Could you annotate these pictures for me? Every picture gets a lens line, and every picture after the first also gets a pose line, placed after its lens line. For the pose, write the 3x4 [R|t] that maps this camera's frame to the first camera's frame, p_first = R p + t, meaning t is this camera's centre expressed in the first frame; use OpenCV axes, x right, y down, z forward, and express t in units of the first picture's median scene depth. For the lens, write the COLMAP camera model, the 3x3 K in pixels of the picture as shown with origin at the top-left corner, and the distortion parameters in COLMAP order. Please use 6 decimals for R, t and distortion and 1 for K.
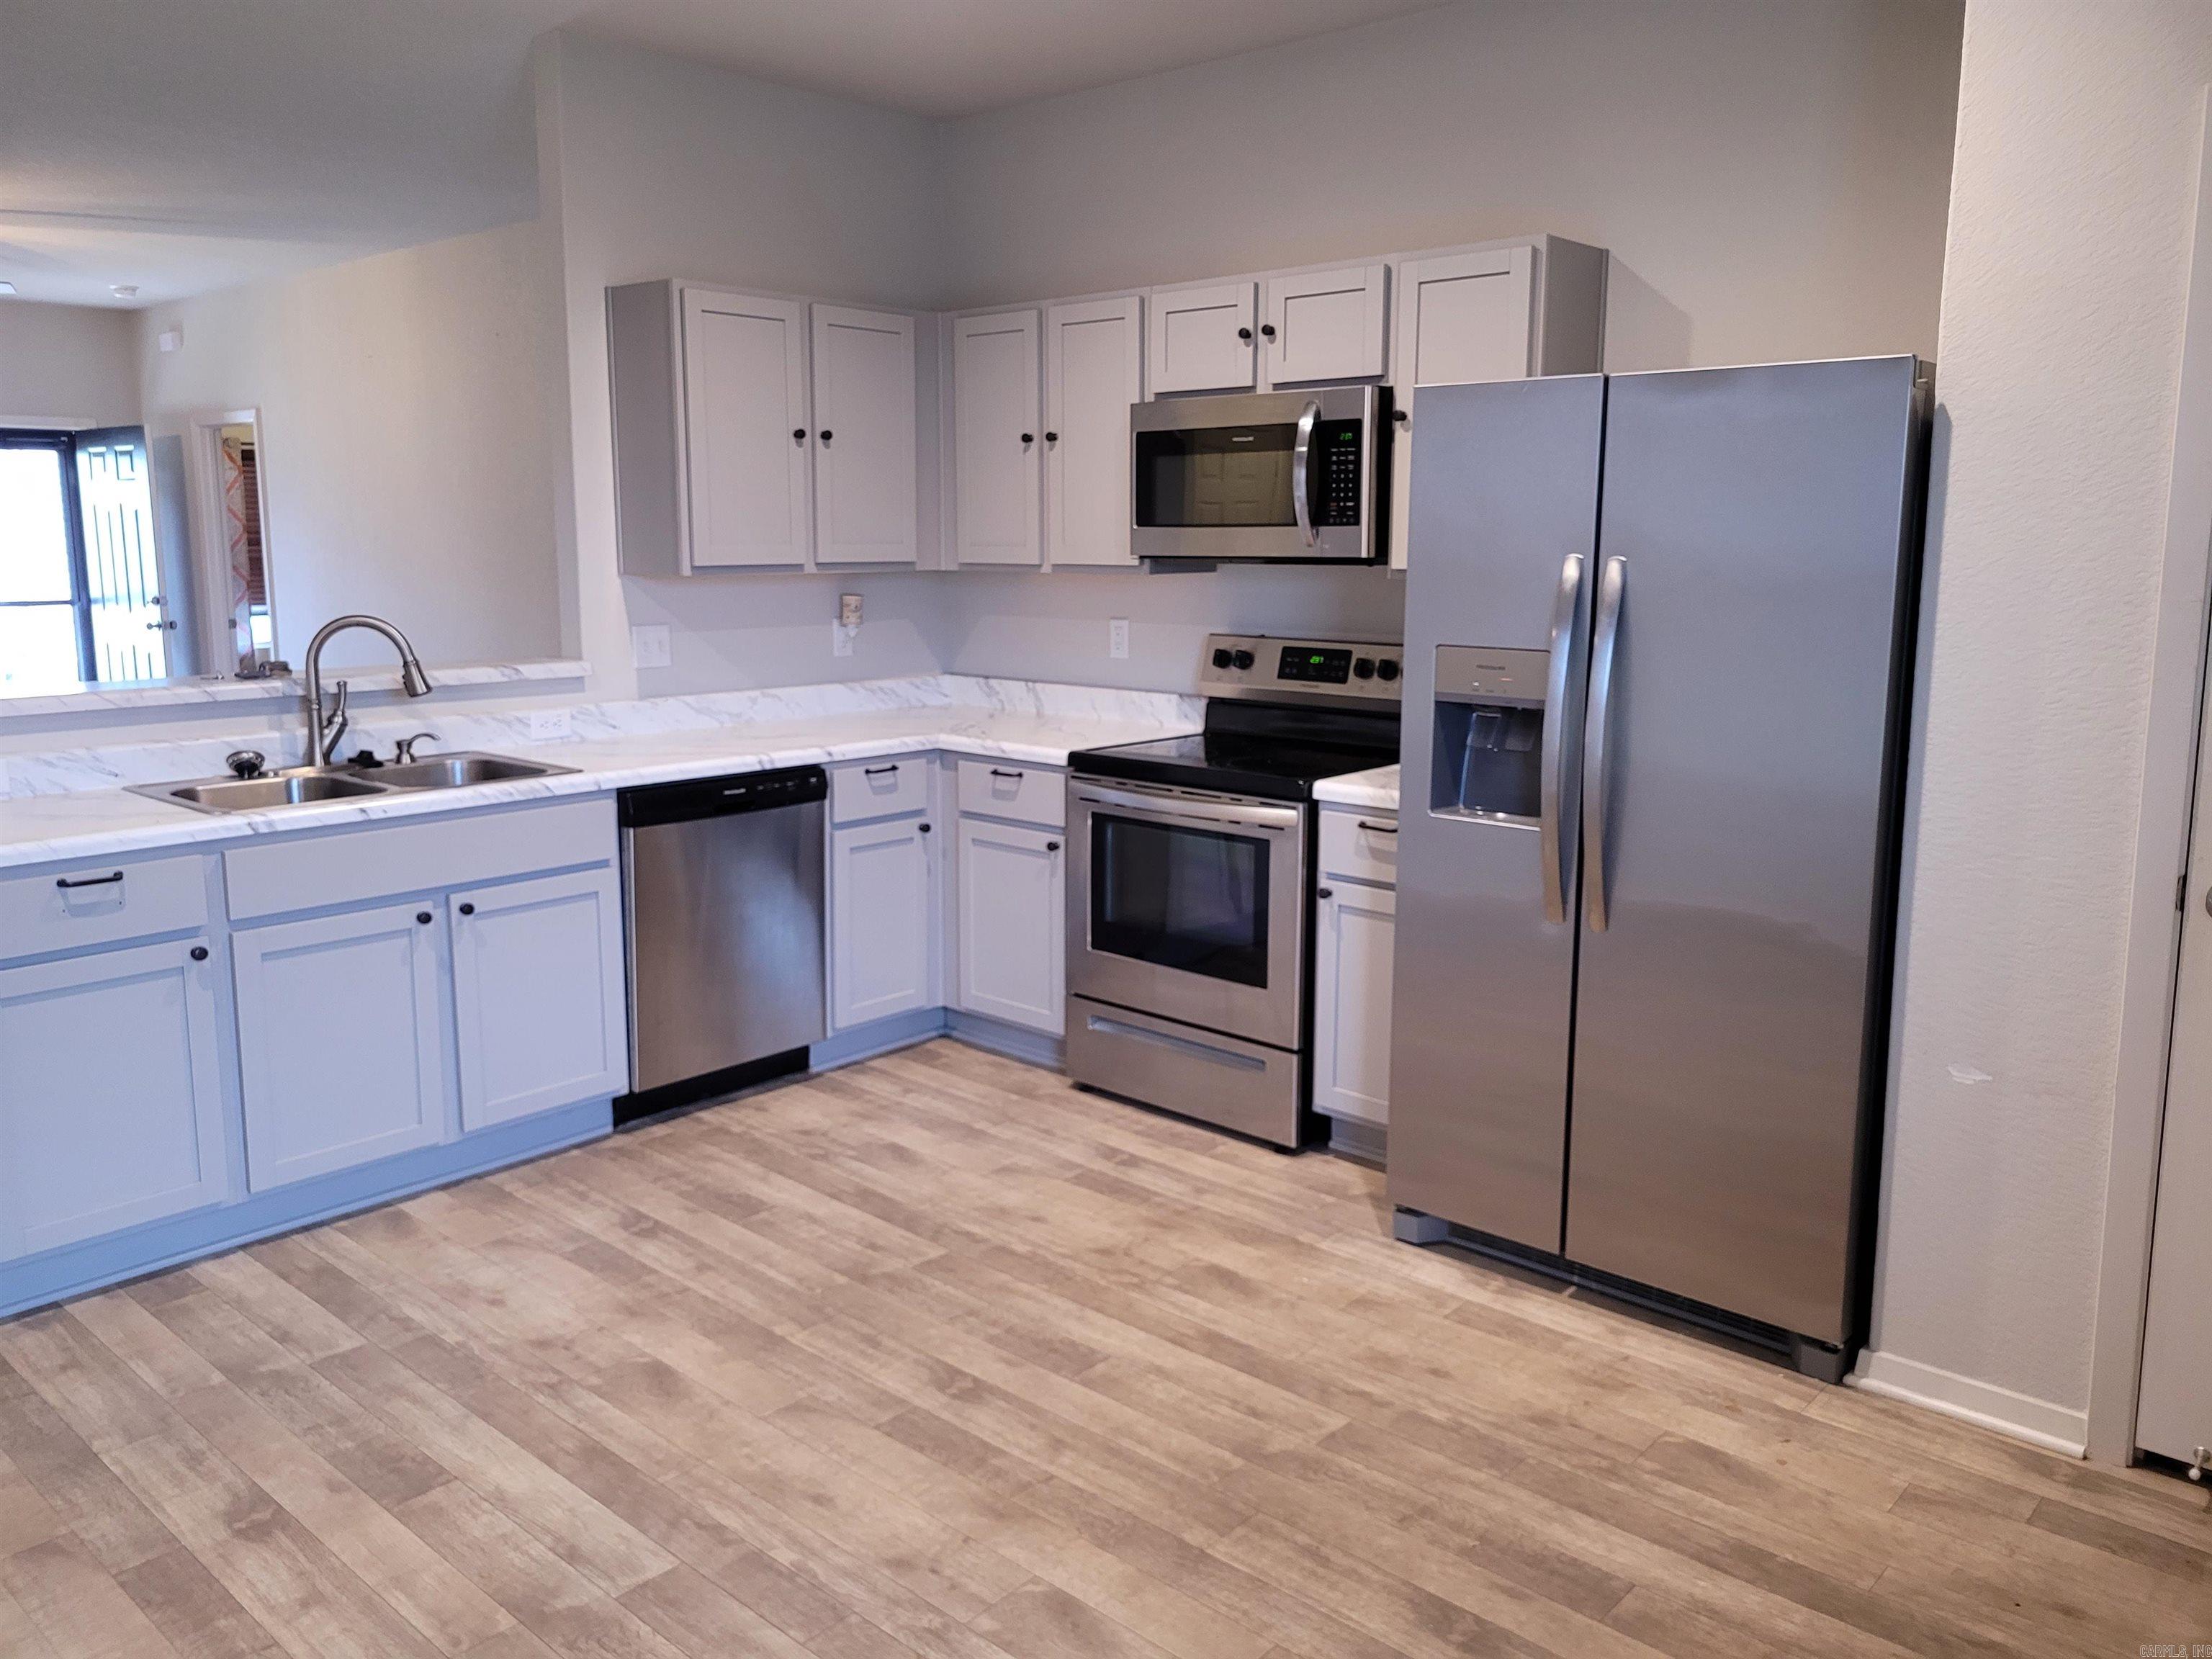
lens RADIAL K [[1682.2, 0, 1107.6], [0, 1682.2, 769.0], [0, 0, 1]] dist [0.046417, -0.041605]
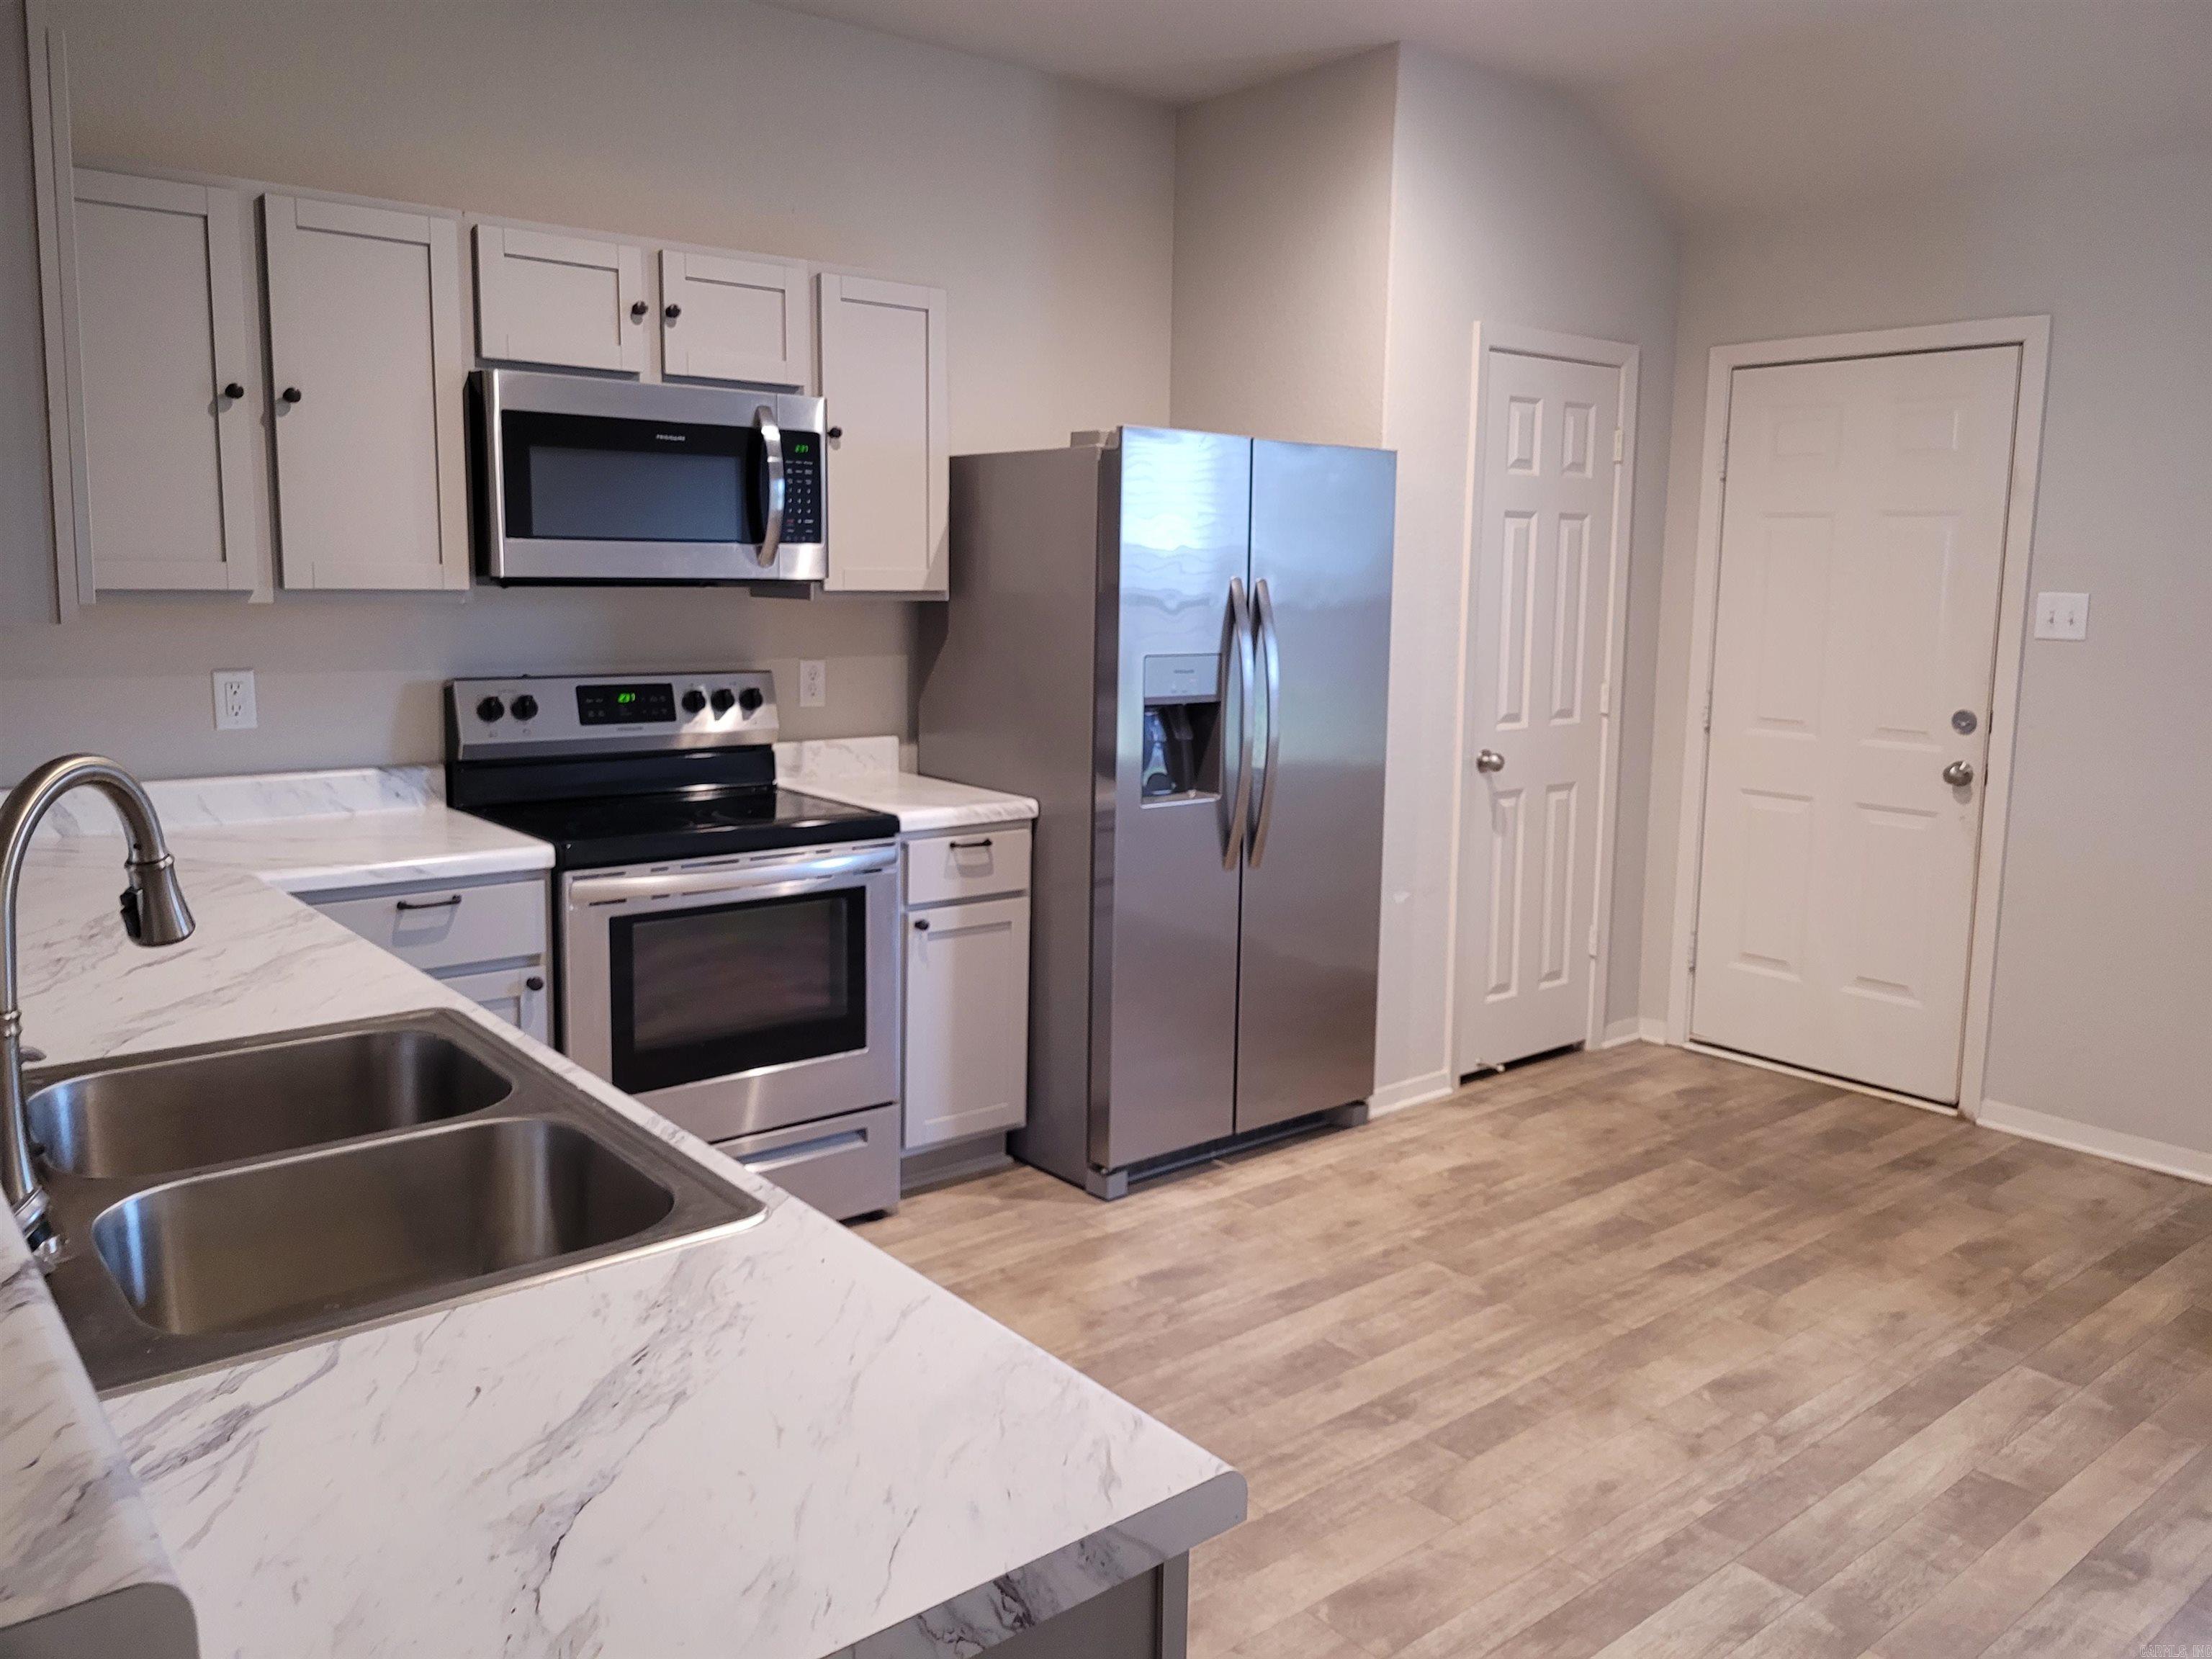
lens RADIAL K [[1682.2, 0, 1107.6], [0, 1682.2, 769.0], [0, 0, 1]] dist [0.046417, -0.041605]
pose [[0.135979, -0.117254, 0.983749, -0.949526], [0.123753, 0.987205, 0.100560, -0.117688], [-0.982952, 0.108068, 0.148750, 0.881088]]
